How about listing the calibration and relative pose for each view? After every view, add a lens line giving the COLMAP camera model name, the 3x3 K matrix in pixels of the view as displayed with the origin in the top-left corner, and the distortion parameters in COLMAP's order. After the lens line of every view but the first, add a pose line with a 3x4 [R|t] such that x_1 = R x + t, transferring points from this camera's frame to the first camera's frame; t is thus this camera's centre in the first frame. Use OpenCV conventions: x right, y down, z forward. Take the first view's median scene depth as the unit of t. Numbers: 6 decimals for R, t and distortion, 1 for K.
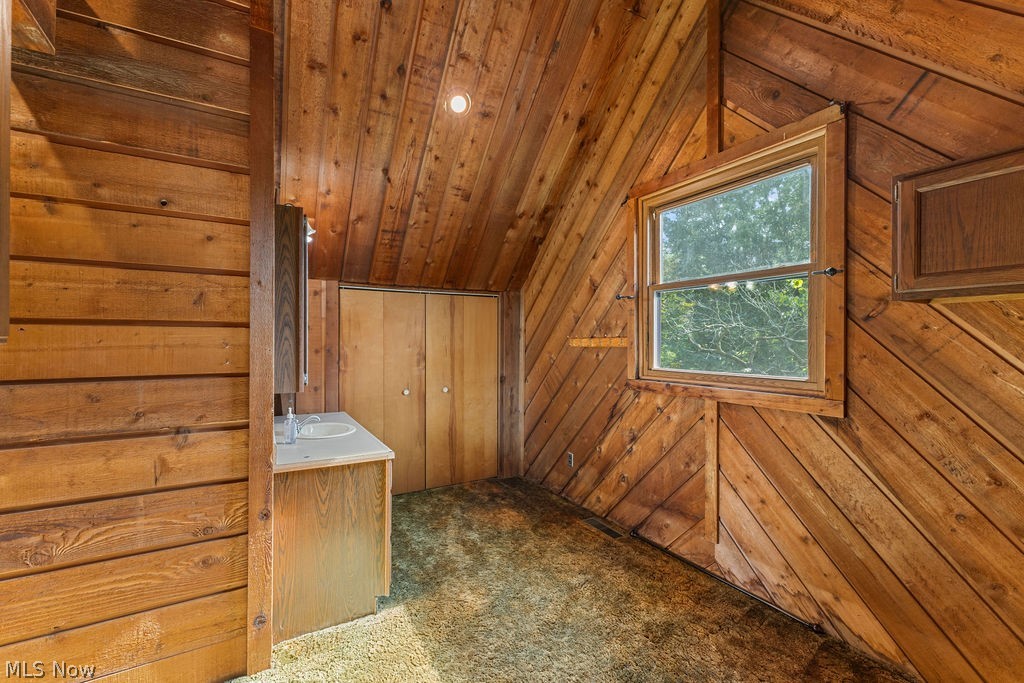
lens RADIAL K [[441.5, 0, 510.5], [0, 441.5, 341.3], [0, 0, 1]] dist [0.010784, -0.003675]
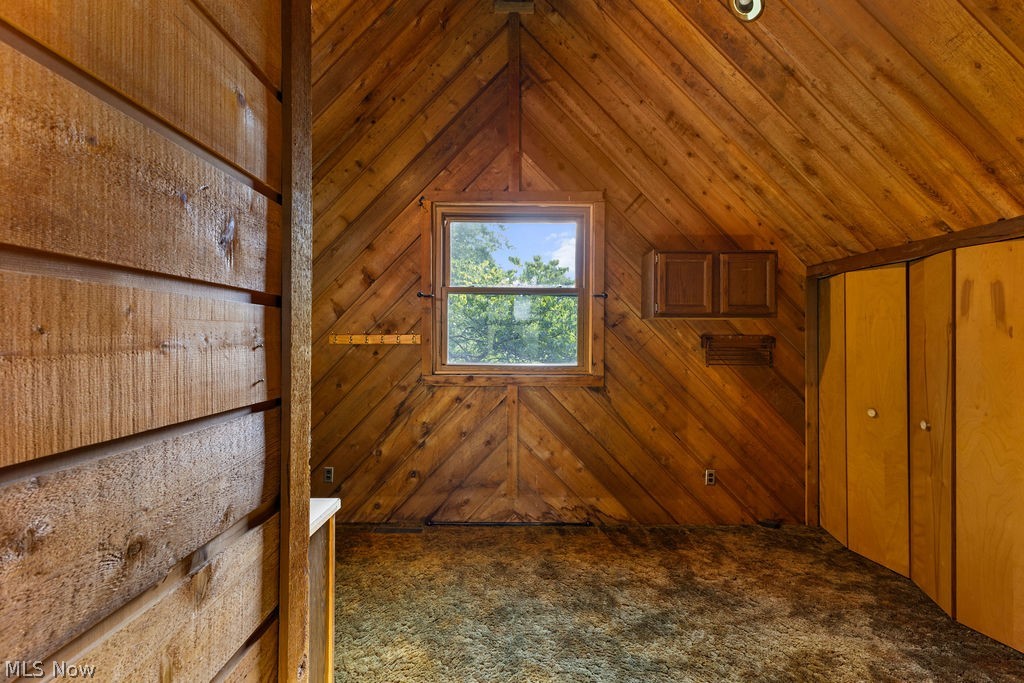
lens RADIAL K [[441.5, 0, 509.8], [0, 441.5, 342.5], [0, 0, 1]] dist [0.010784, -0.003675]
pose [[0.493699, -0.001958, 0.869631, -0.537206], [-0.003956, 0.999982, 0.004497, 0.003989], [-0.869624, -0.005661, 0.493683, 0.323782]]
